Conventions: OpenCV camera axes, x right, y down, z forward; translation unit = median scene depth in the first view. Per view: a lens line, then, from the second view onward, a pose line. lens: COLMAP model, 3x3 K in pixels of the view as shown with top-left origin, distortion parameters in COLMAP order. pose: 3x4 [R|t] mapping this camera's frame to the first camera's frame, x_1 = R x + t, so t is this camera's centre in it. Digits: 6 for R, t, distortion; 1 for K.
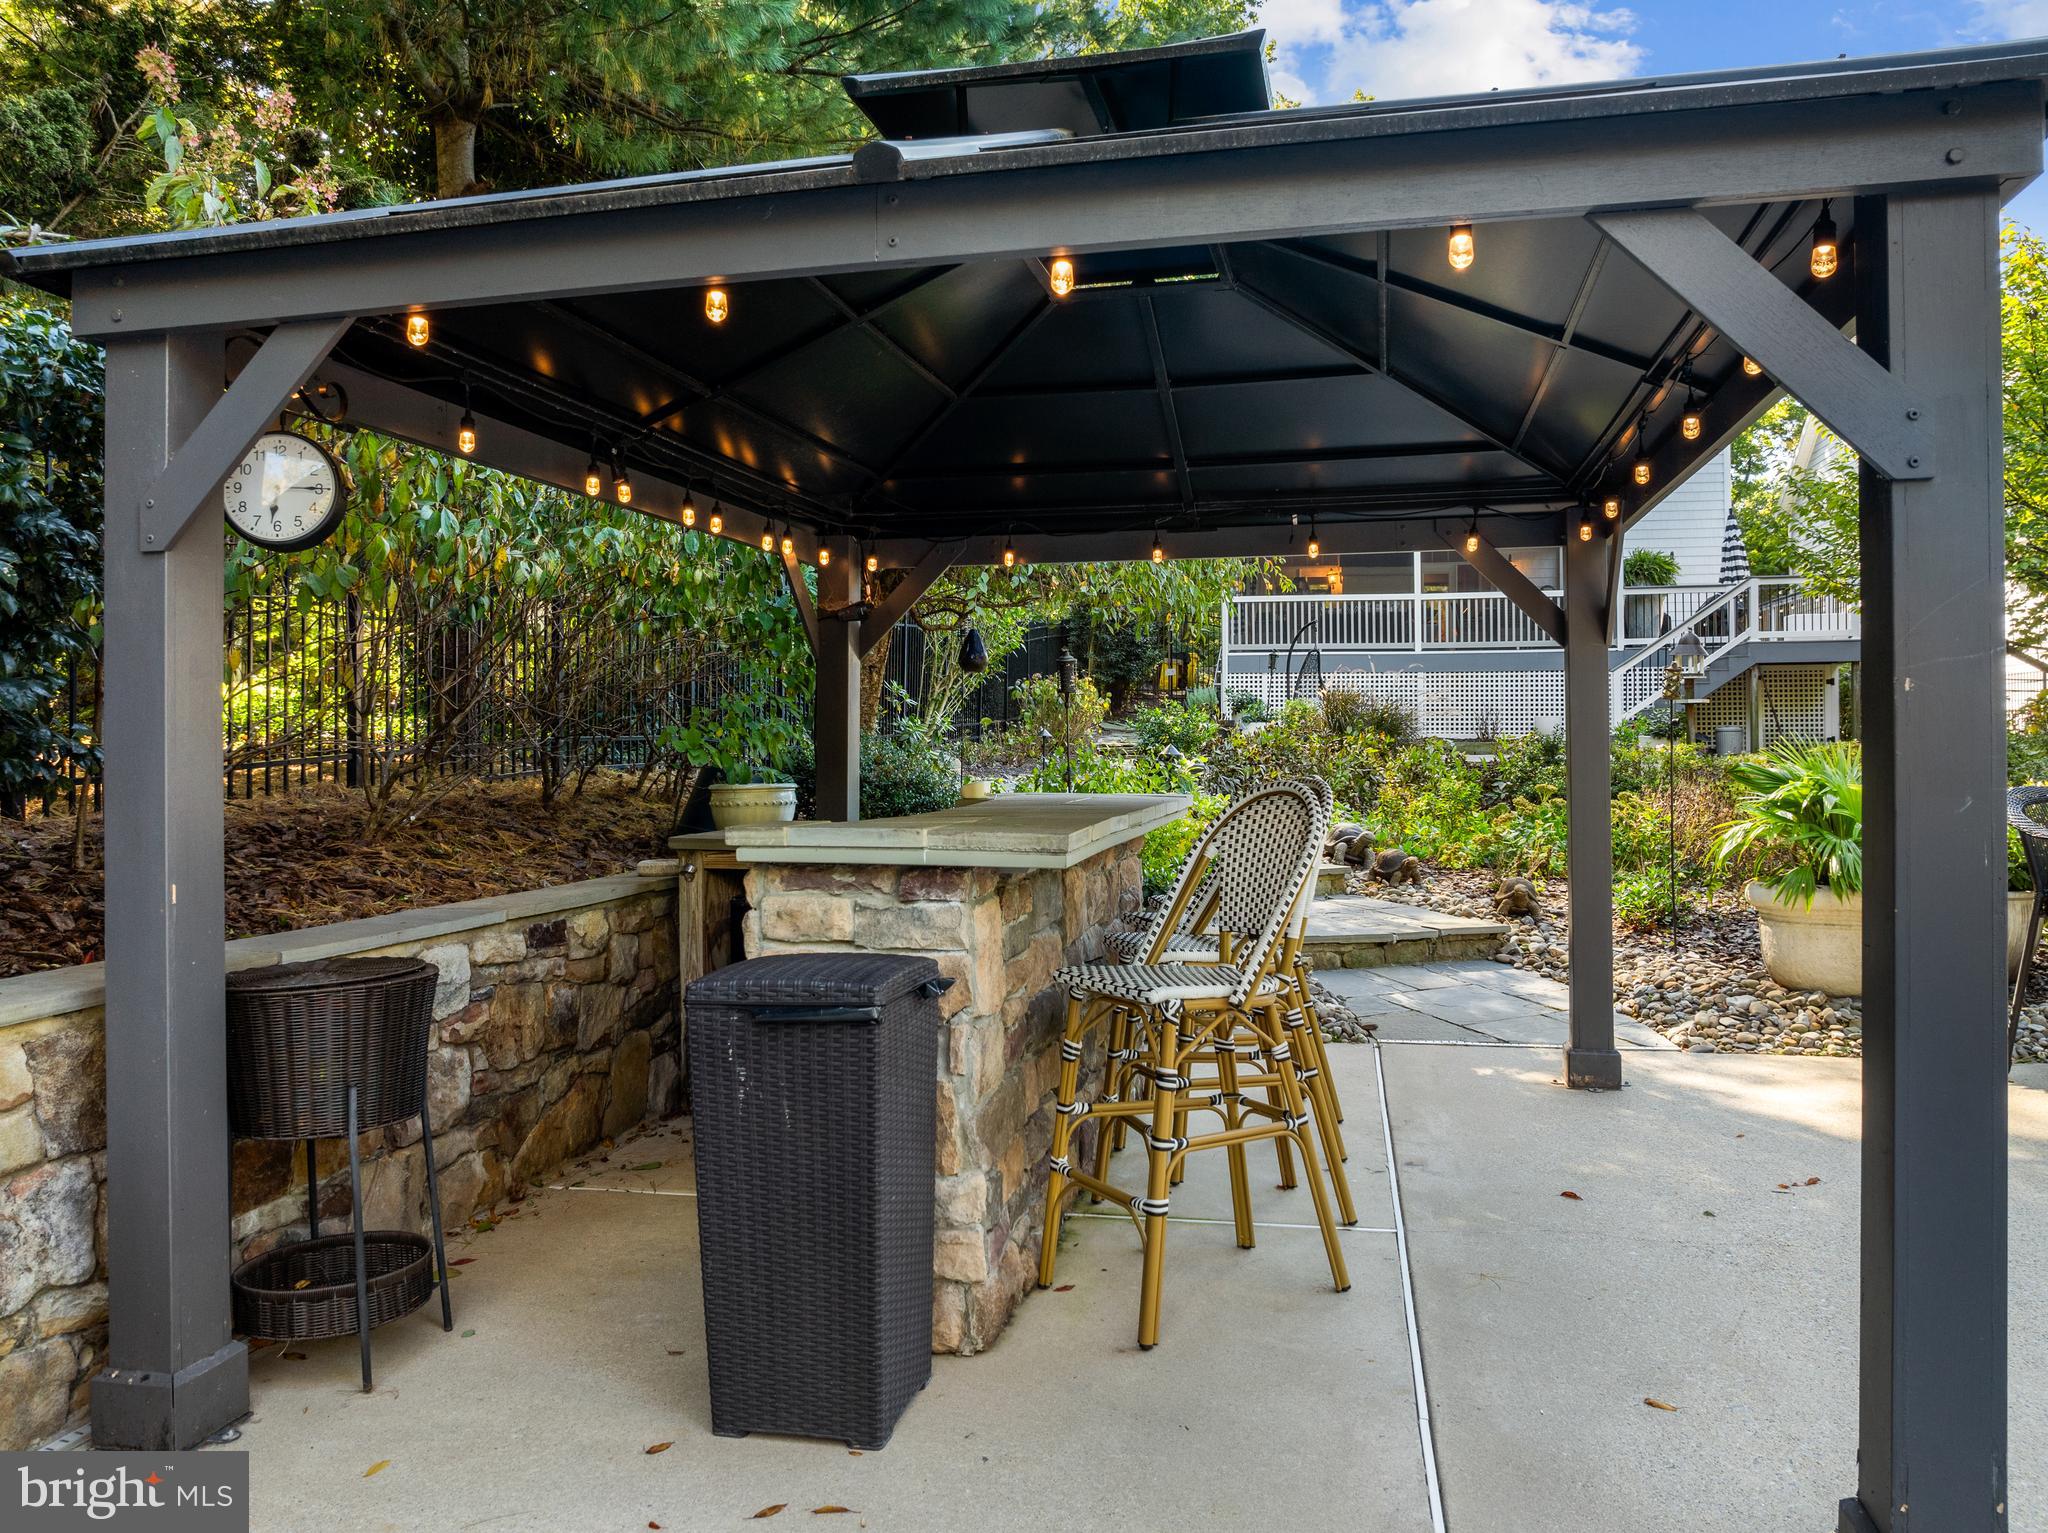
lens RADIAL K [[1473.6, 0, 1030.4], [0, 1473.6, 732.5], [0, 0, 1]] dist [-0.034130, 0.007037]
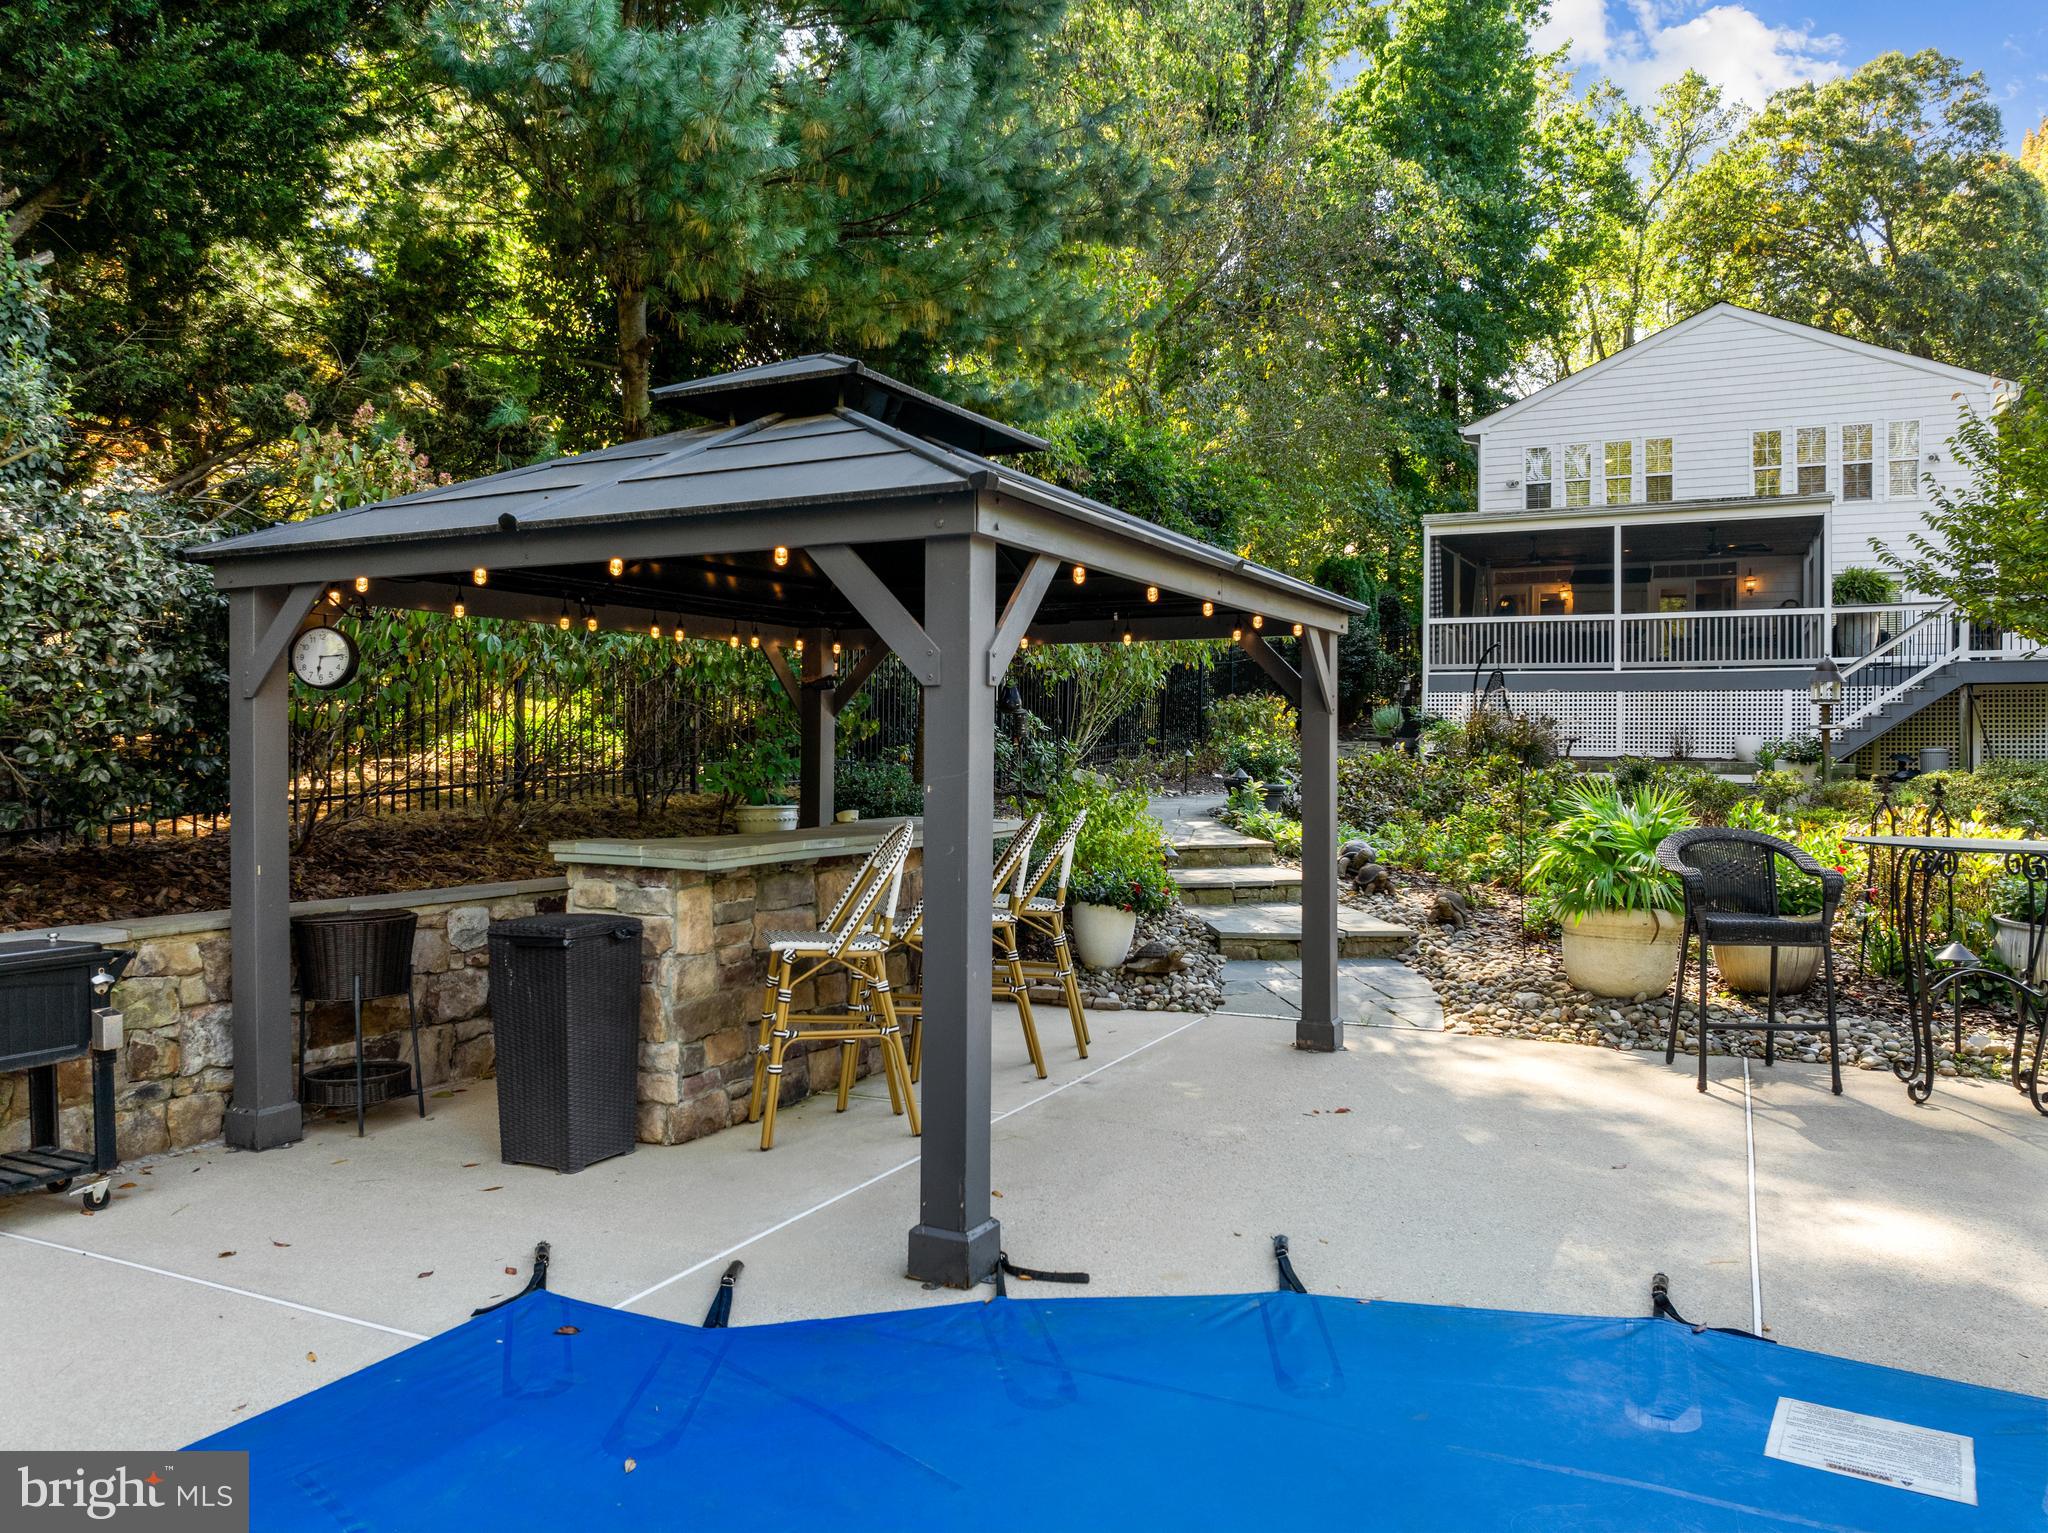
lens RADIAL K [[1458.6, 0, 1024.0], [0, 1458.6, 766.5], [0, 0, 1]] dist [-0.037704, -0.005403]
pose [[0.971951, 0.010898, -0.234930, 0.759826], [-0.005708, 0.999725, 0.022759, -0.069836], [0.235113, -0.020779, 0.971746, -0.568291]]
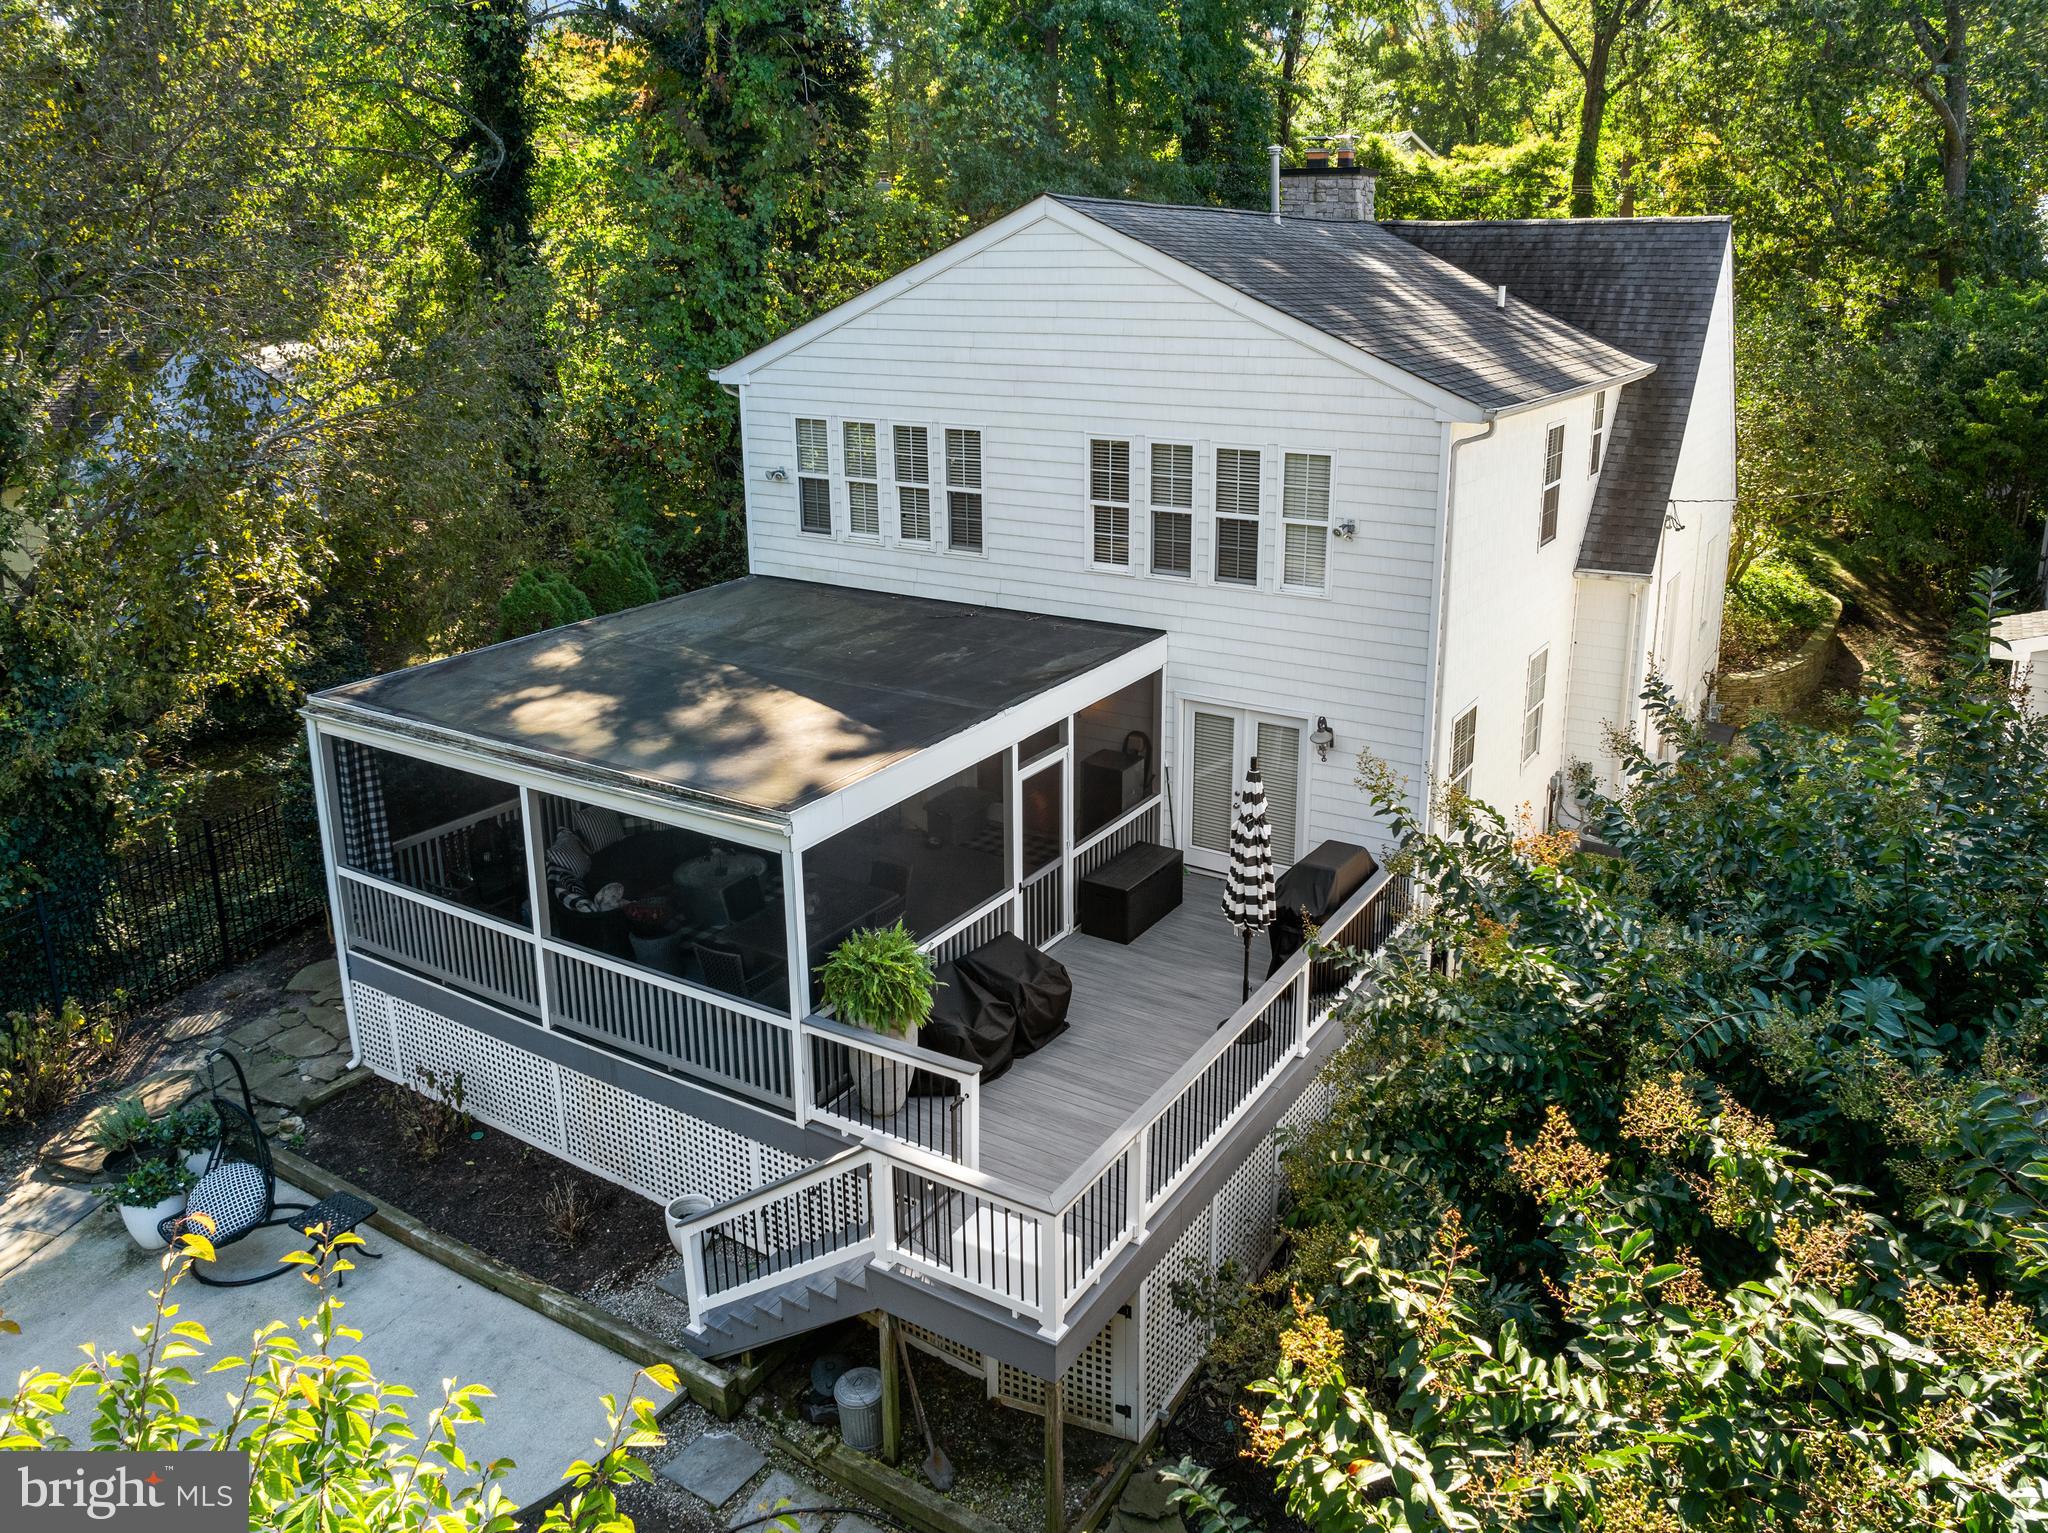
lens RADIAL K [[1497.8, 0, 1091.5], [0, 1497.8, 652.1], [0, 0, 1]] dist [-0.038718, -0.001223]
pose [[0.949840, 0.087506, -0.300246, 4.764948], [-0.005443, 0.964537, 0.263892, -2.677547], [0.312690, -0.249021, 0.916632, 4.273806]]
